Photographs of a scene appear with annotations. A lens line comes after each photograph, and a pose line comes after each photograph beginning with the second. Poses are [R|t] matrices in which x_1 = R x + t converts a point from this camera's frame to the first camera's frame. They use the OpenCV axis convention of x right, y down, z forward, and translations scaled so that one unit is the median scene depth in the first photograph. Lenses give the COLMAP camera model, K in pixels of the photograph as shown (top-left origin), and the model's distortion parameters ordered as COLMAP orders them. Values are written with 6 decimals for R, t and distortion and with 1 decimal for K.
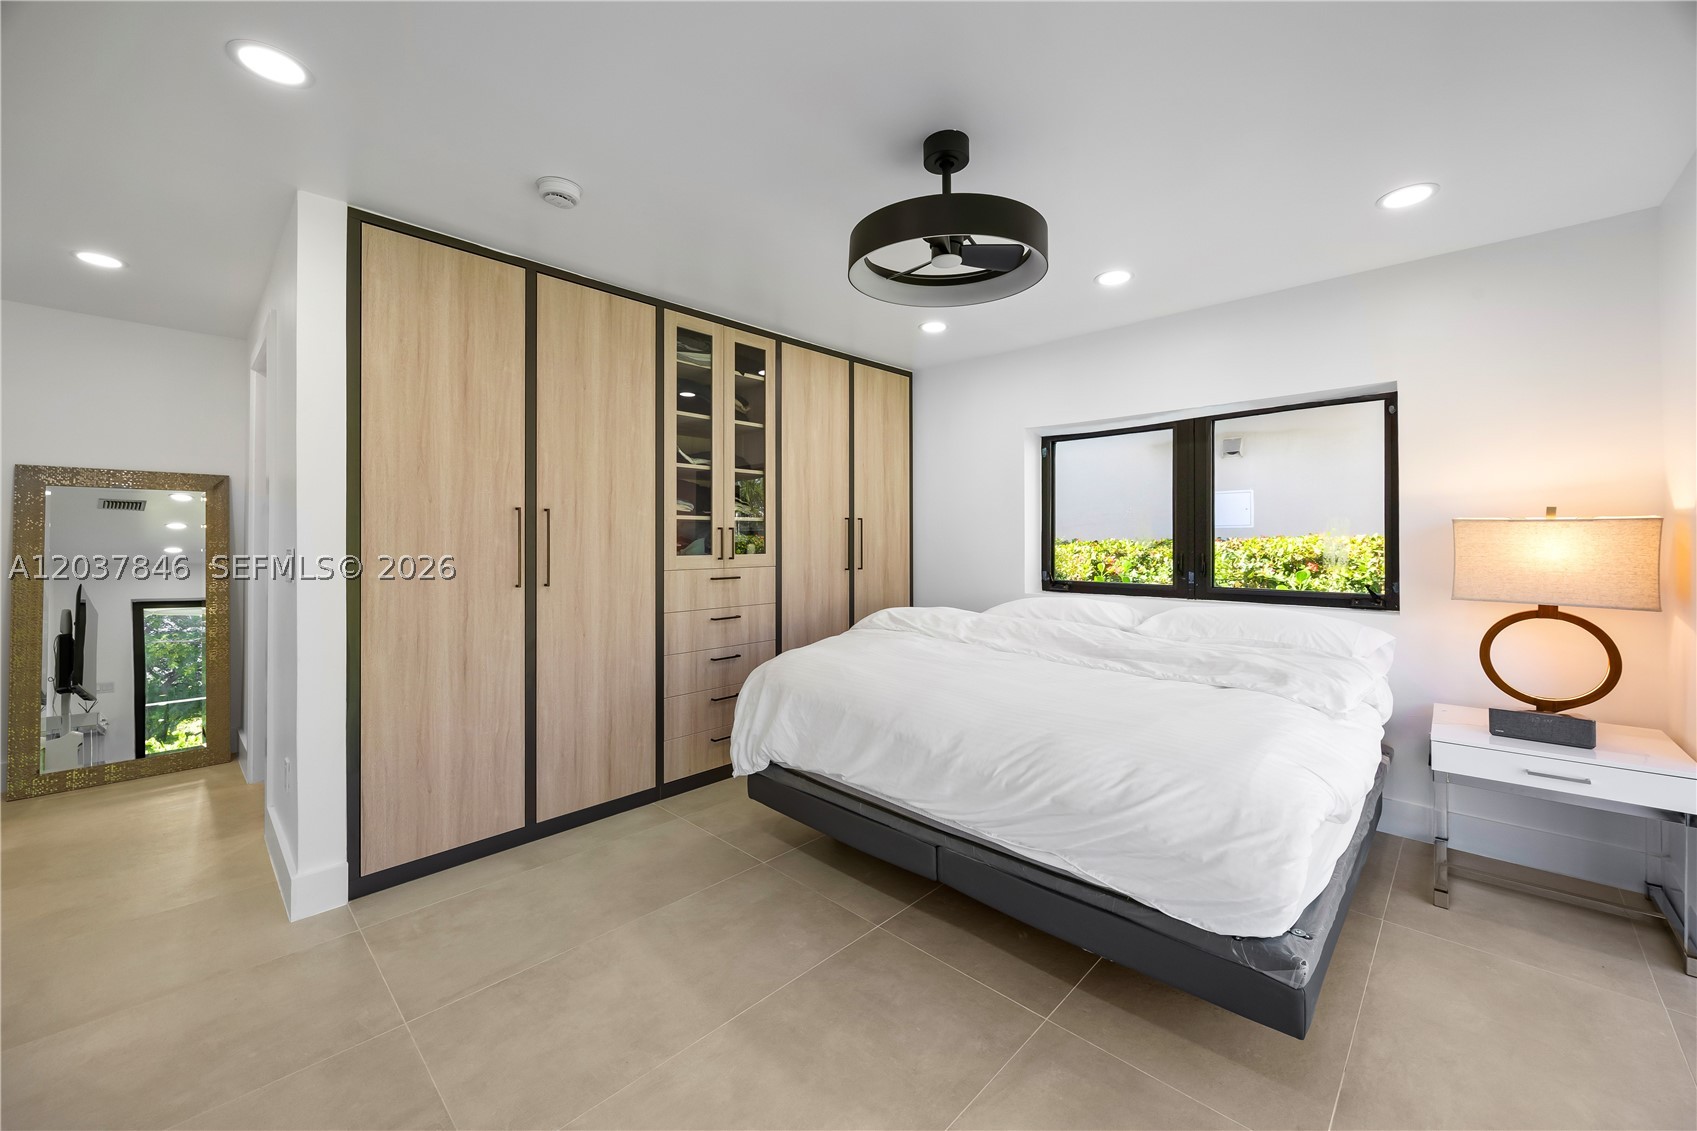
lens RADIAL K [[651.8, 0, 845.0], [0, 651.8, 543.5], [0, 0, 1]] dist [-0.001887, -0.000128]
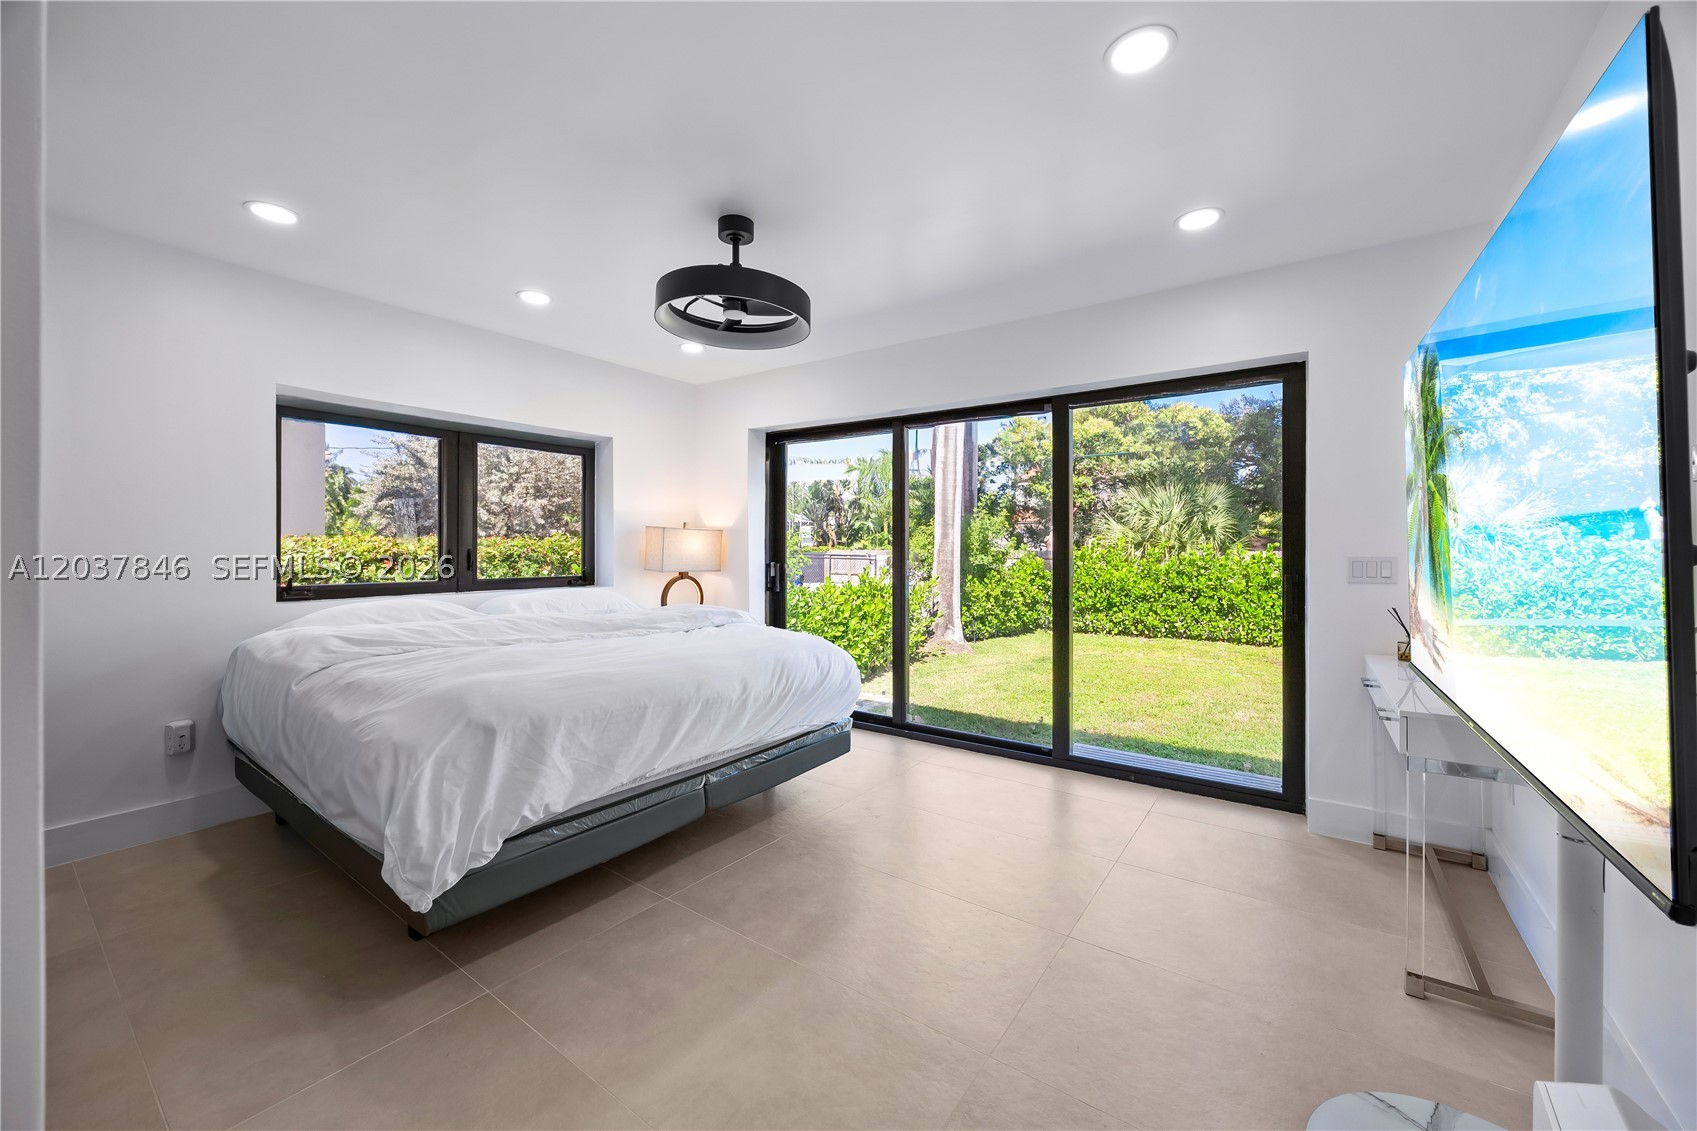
lens RADIAL K [[651.8, 0, 845.0], [0, 651.8, 543.5], [0, 0, 1]] dist [-0.001887, -0.000128]
pose [[-0.141640, 0.005624, 0.989902, -1.037763], [0.001266, 0.999984, -0.005500, 0.020627], [-0.989917, 0.000474, -0.141645, 0.865602]]
